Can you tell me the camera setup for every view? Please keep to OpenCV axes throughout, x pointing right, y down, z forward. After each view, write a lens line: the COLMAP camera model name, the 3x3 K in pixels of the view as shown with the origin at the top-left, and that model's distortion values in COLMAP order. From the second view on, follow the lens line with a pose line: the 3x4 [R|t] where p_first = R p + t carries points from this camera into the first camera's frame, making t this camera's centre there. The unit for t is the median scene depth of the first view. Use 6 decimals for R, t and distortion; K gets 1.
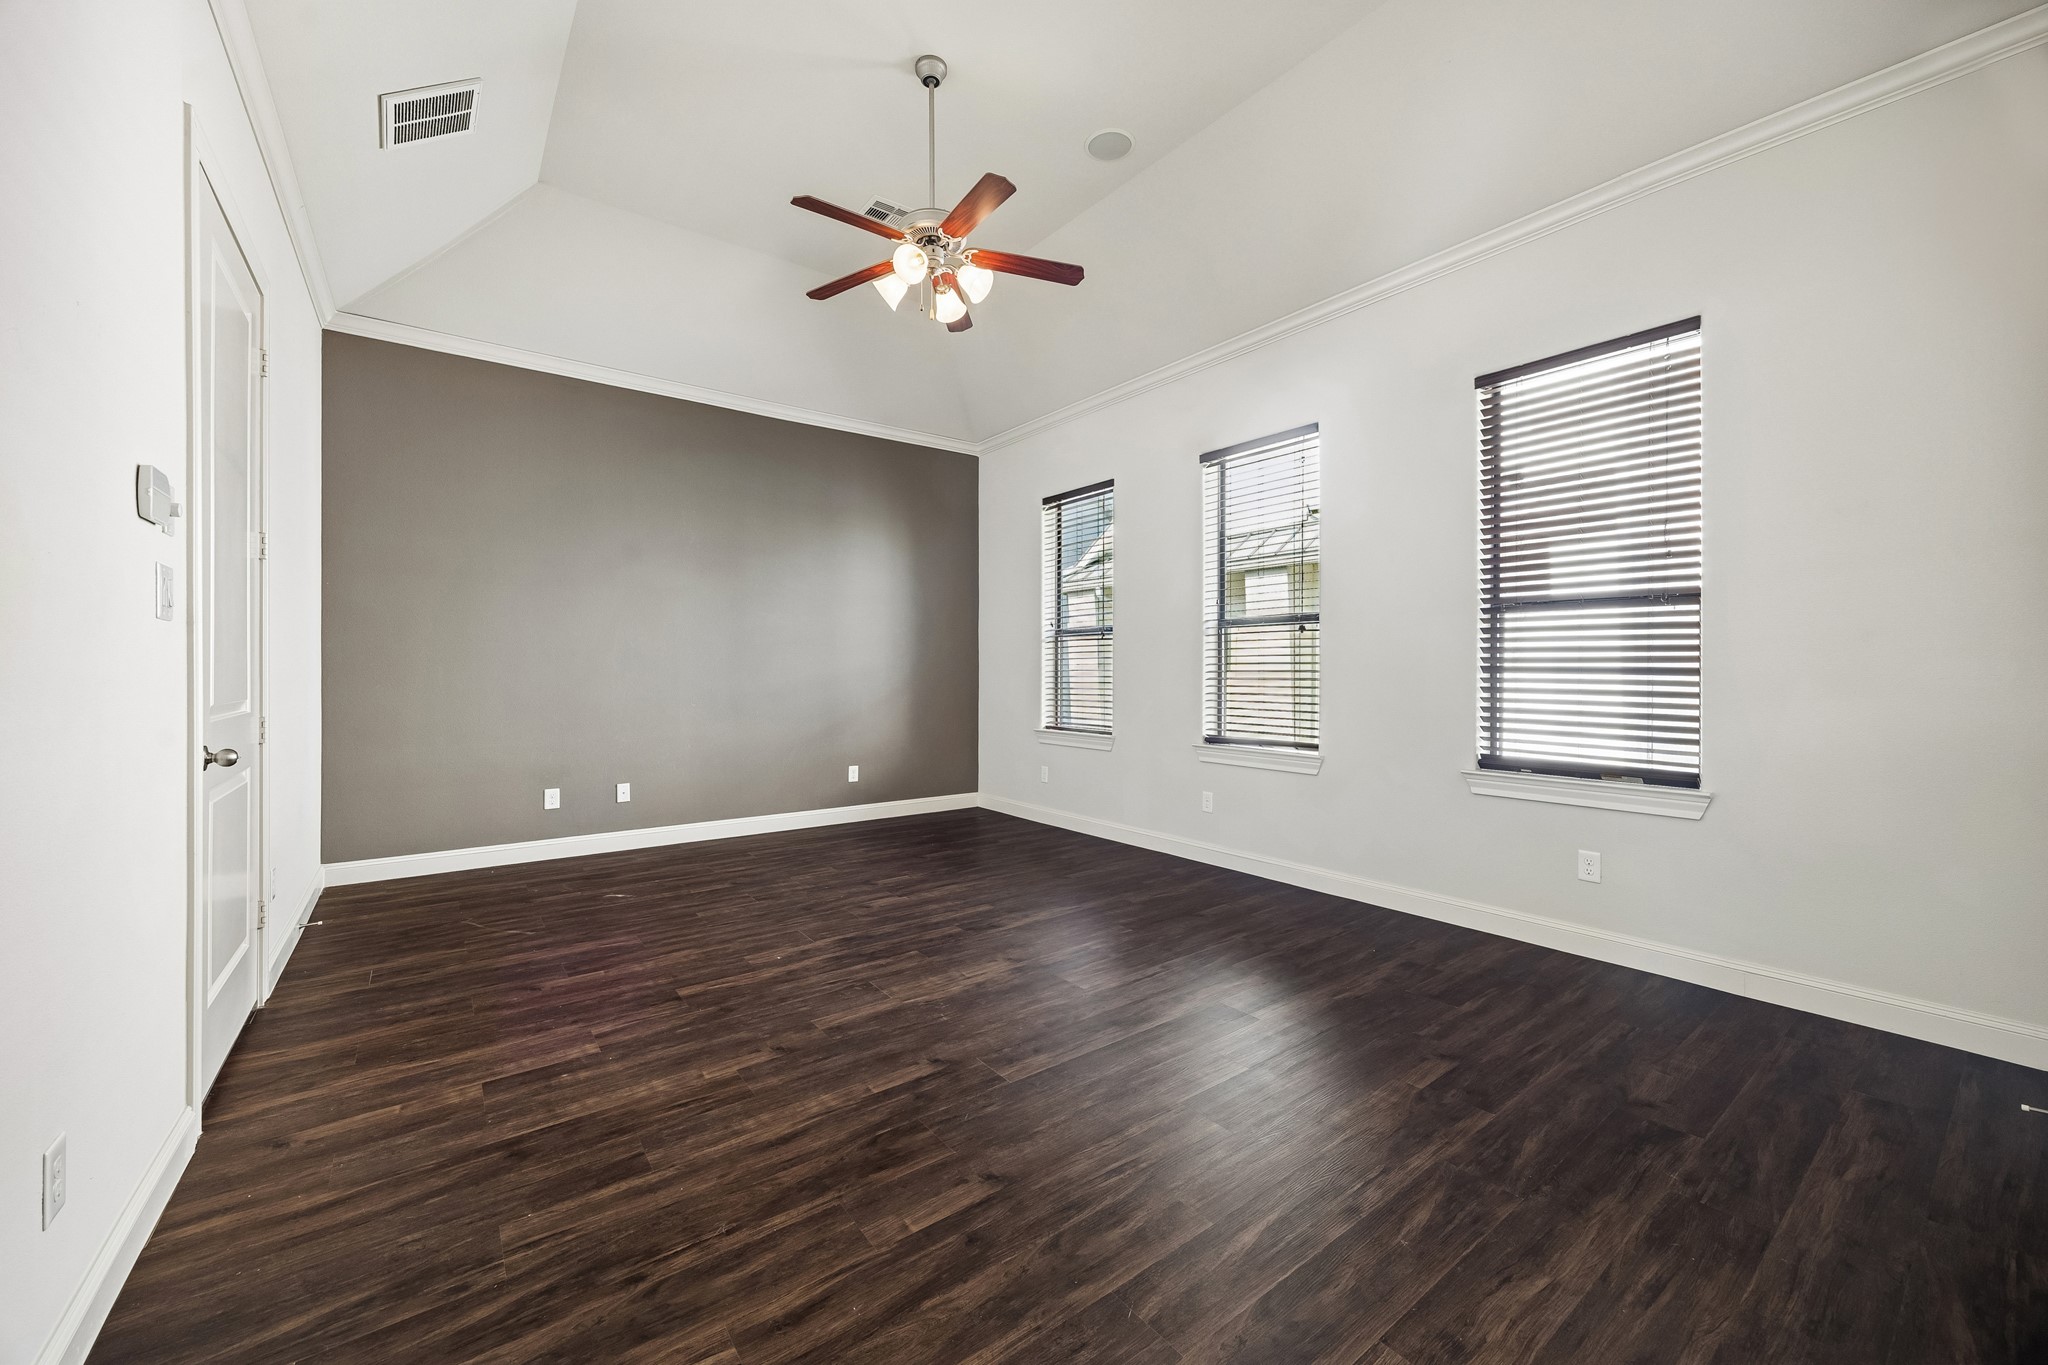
lens RADIAL K [[798.5, 0, 1038.9], [0, 798.5, 673.5], [0, 0, 1]] dist [-0.001767, 0.000016]
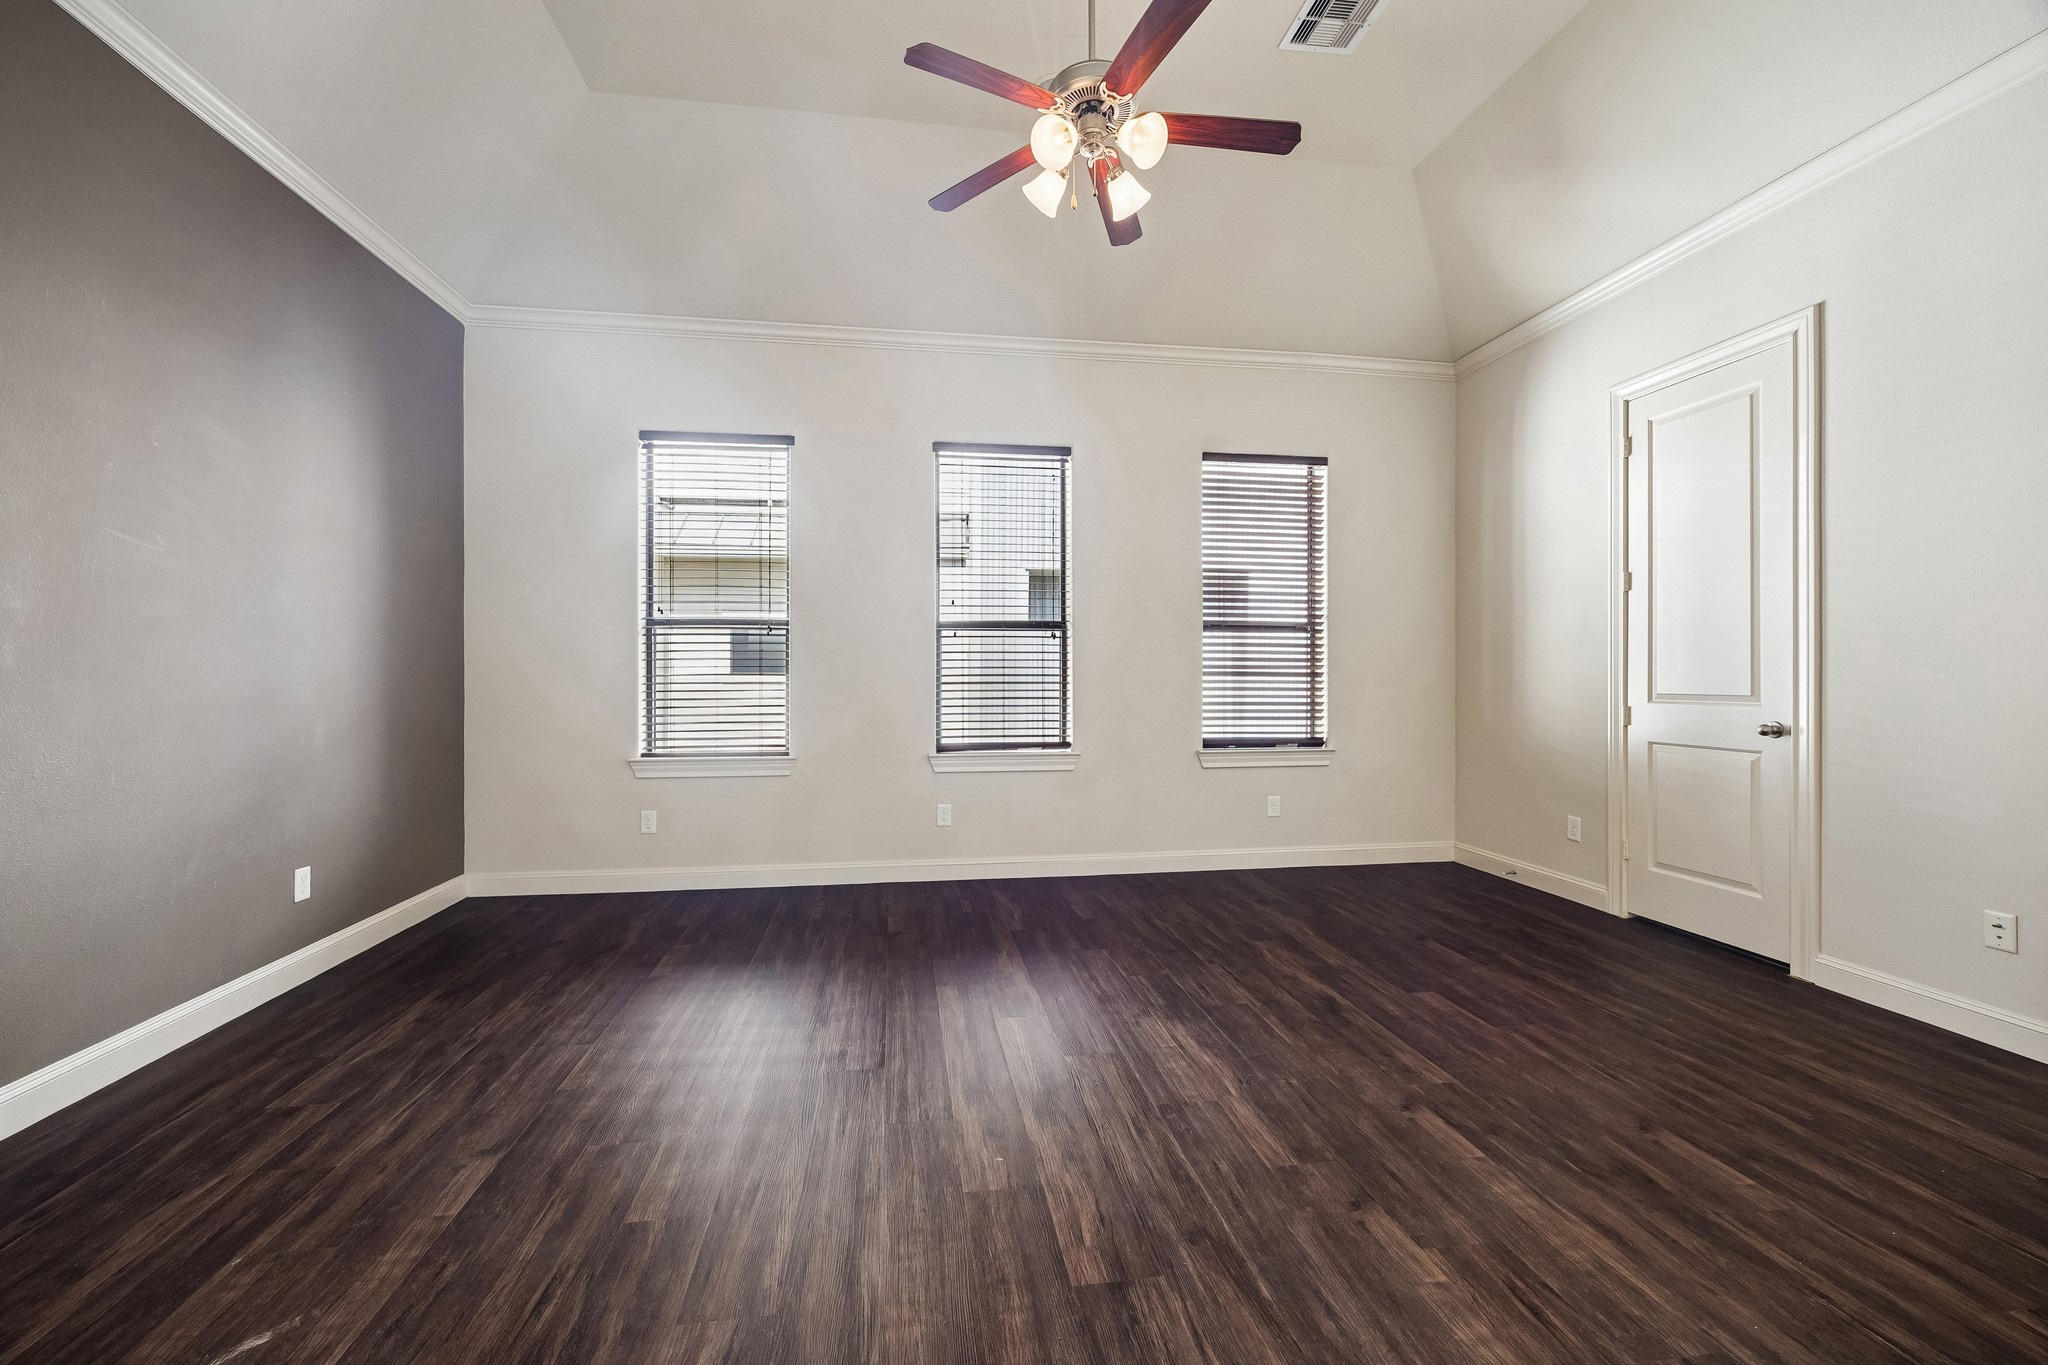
lens RADIAL K [[795.6, 0, 1006.2], [0, 795.6, 677.7], [0, 0, 1]] dist [-0.002263, 0.000081]
pose [[0.492331, -0.004981, 0.870394, -0.911876], [0.004441, 0.999985, 0.003210, -0.004569], [-0.870397, 0.002285, 0.492346, 0.765753]]
